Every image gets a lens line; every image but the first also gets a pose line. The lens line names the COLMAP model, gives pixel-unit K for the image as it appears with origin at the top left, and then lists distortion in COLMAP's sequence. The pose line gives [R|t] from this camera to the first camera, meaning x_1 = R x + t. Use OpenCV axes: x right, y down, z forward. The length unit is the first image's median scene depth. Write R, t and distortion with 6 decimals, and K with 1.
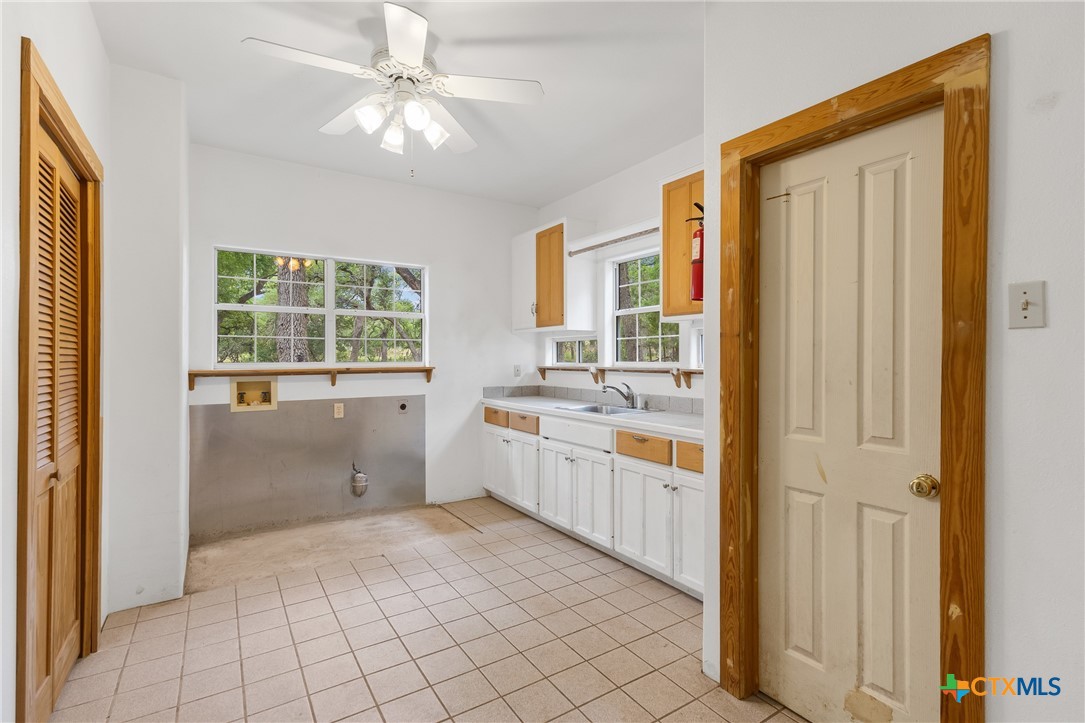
lens RADIAL K [[499.1, 0, 547.9], [0, 499.1, 356.6], [0, 0, 1]] dist [0.001885, 0.000616]
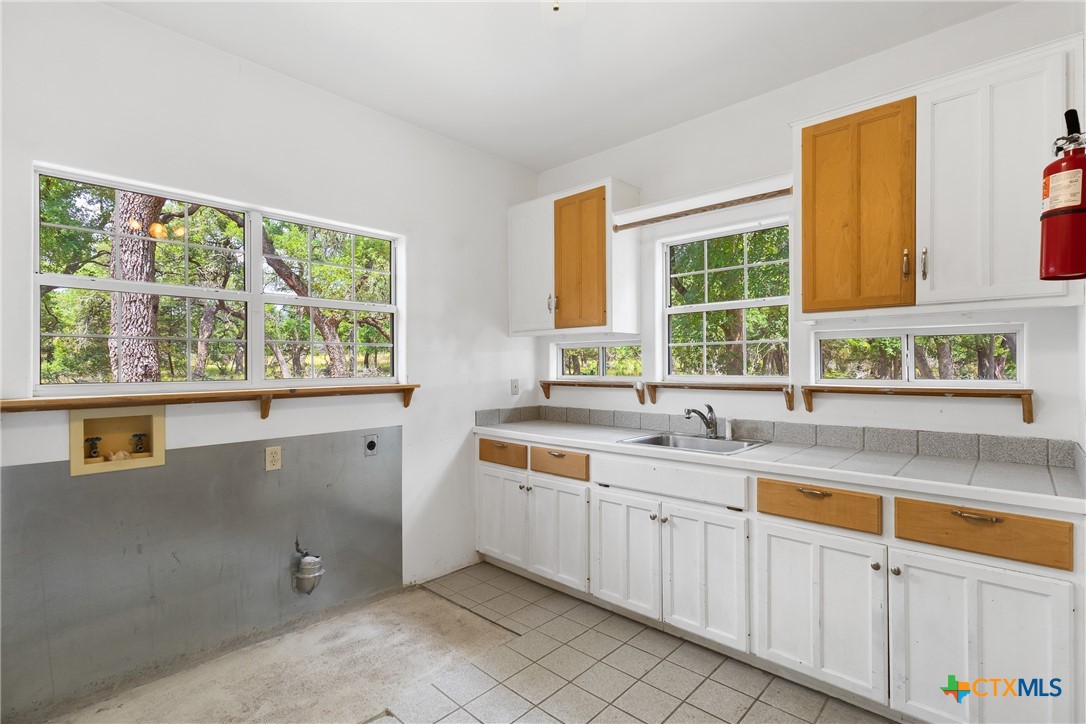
lens RADIAL K [[507.1, 0, 543.0], [0, 507.1, 362.0], [0, 0, 1]] dist [0.001829, 0.000368]
pose [[0.971485, -0.001989, 0.237092, -0.240878], [0.002972, 0.999988, -0.003788, -0.007426], [-0.237081, 0.004385, 0.971480, 0.309201]]
